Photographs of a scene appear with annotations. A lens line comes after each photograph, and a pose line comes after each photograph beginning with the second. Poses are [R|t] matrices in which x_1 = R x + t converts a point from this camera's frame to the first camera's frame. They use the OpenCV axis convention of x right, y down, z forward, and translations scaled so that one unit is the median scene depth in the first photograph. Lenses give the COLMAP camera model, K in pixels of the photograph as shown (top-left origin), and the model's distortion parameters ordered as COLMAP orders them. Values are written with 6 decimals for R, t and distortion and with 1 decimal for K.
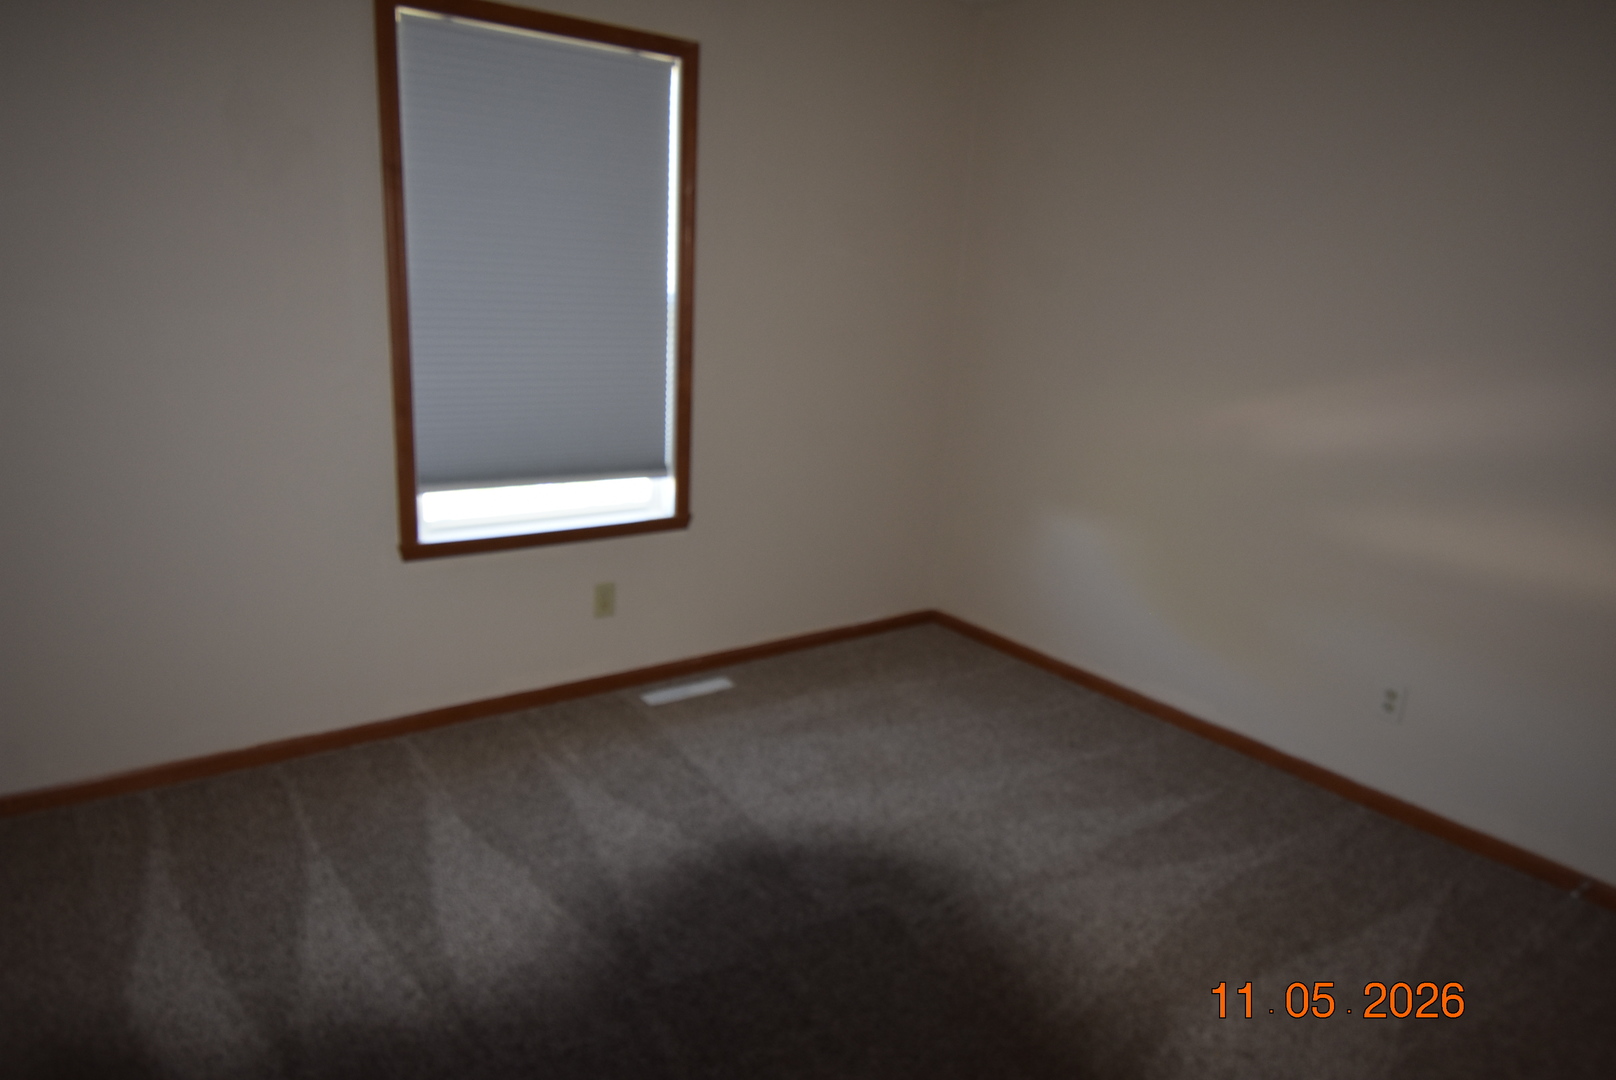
lens RADIAL K [[1054.4, 0, 806.5], [0, 1054.4, 539.0], [0, 0, 1]] dist [-0.000286, -0.000588]
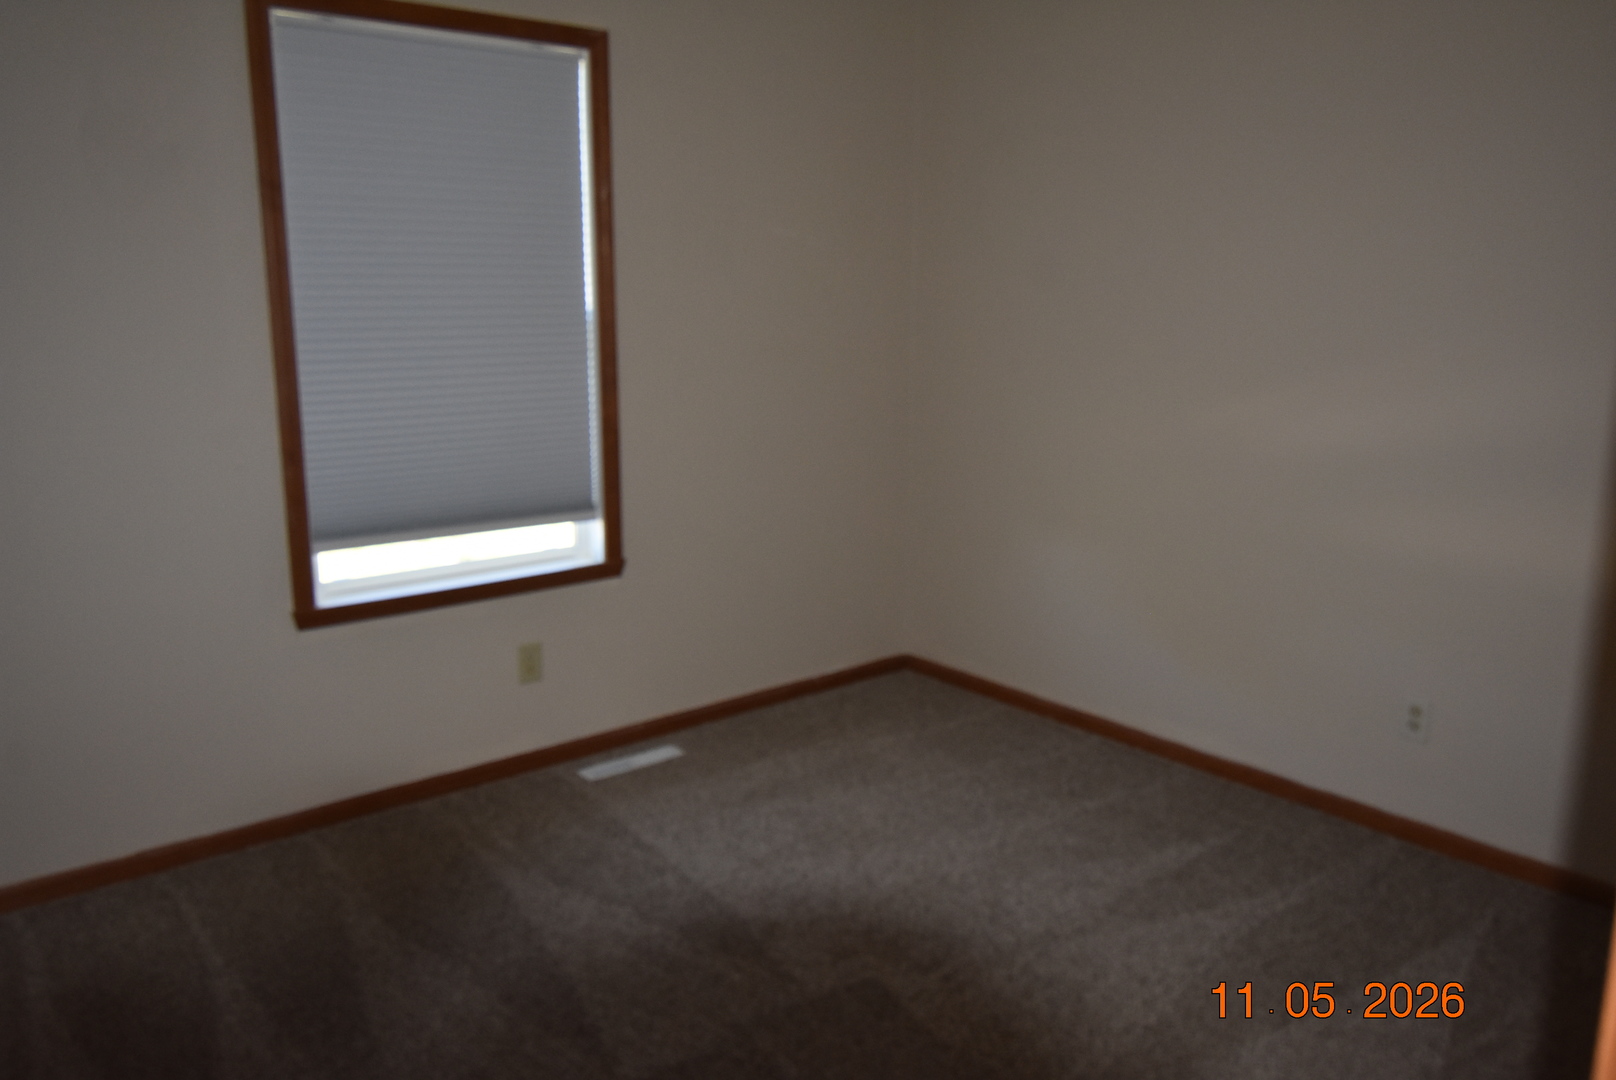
lens RADIAL K [[1302.1, 0, 809.6], [0, 1302.1, 537.9], [0, 0, 1]] dist [0.005689, -0.001027]
pose [[0.996780, -0.056994, 0.056408, -0.019349], [0.059454, 0.997307, -0.042947, 0.017047], [-0.053809, 0.046162, 0.997484, -0.100524]]
